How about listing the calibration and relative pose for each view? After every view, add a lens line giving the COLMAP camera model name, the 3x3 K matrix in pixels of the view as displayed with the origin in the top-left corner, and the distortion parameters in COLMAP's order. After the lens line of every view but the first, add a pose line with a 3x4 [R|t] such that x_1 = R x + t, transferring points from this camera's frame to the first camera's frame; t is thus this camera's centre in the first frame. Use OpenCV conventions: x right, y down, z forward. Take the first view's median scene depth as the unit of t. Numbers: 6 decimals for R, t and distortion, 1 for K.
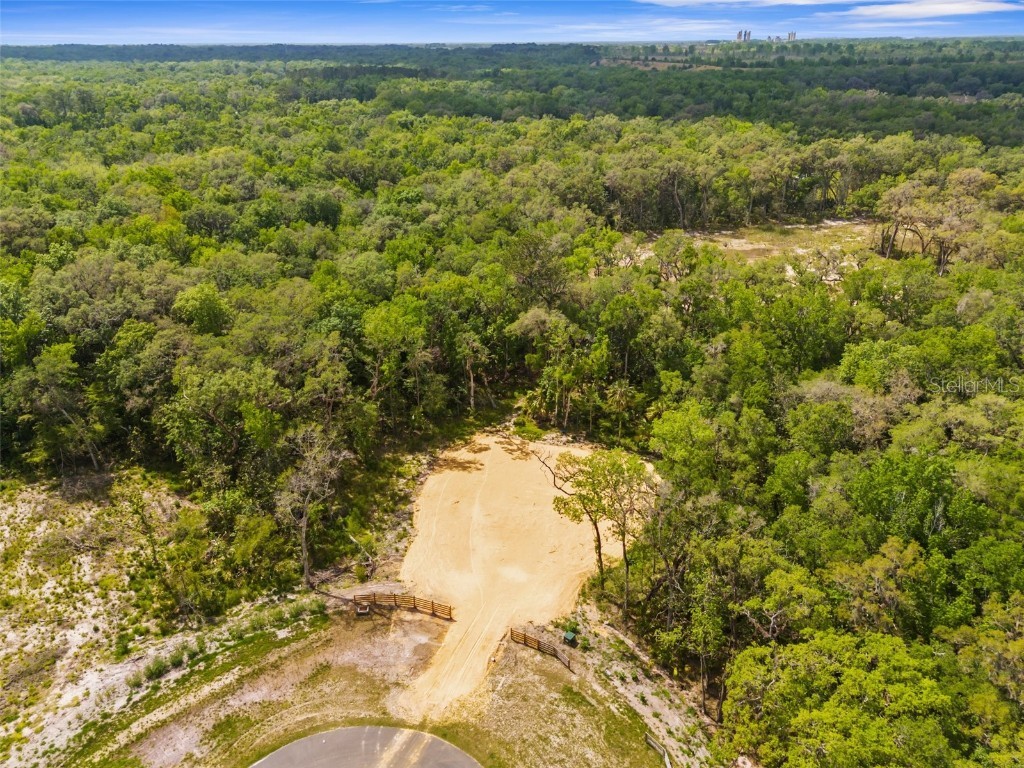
lens RADIAL K [[755.0, 0, 512.0], [0, 755.0, 384.0], [0, 0, 1]] dist [0.060966, -0.039328]
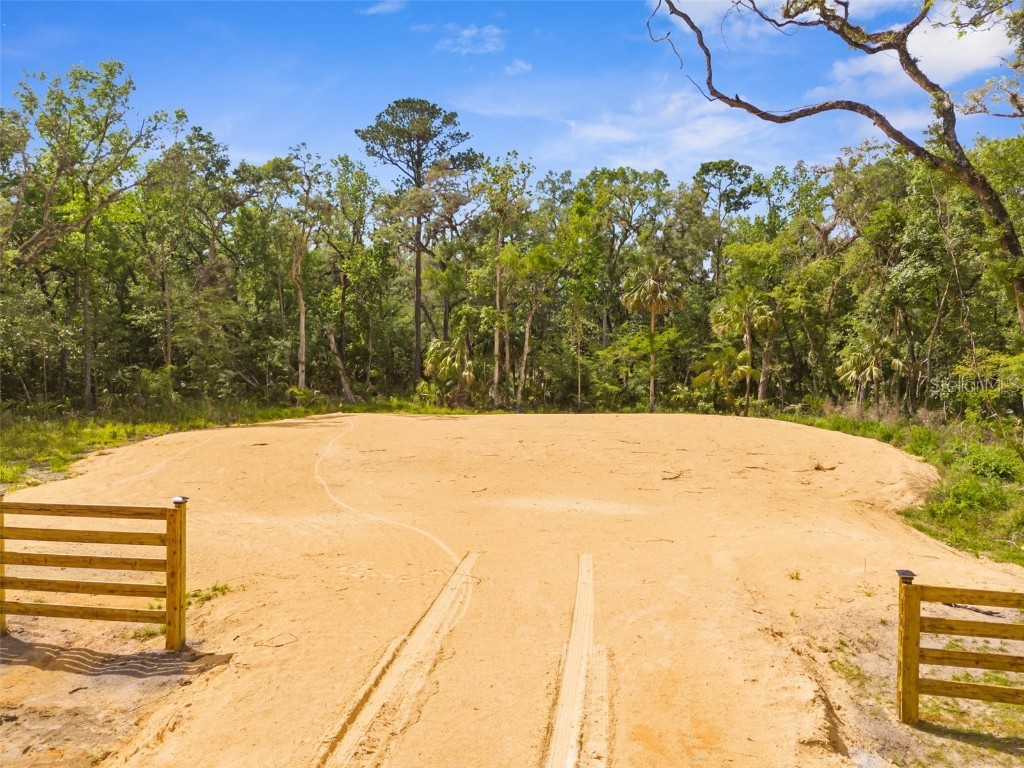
lens RADIAL K [[755.0, 0, 512.0], [0, 755.0, 384.0], [0, 0, 1]] dist [0.060966, -0.039328]
pose [[0.970935, 0.005981, 0.239270, -0.043304], [0.085328, 0.925351, -0.369384, 0.220672], [-0.223618, 0.379064, 0.897945, 0.617777]]
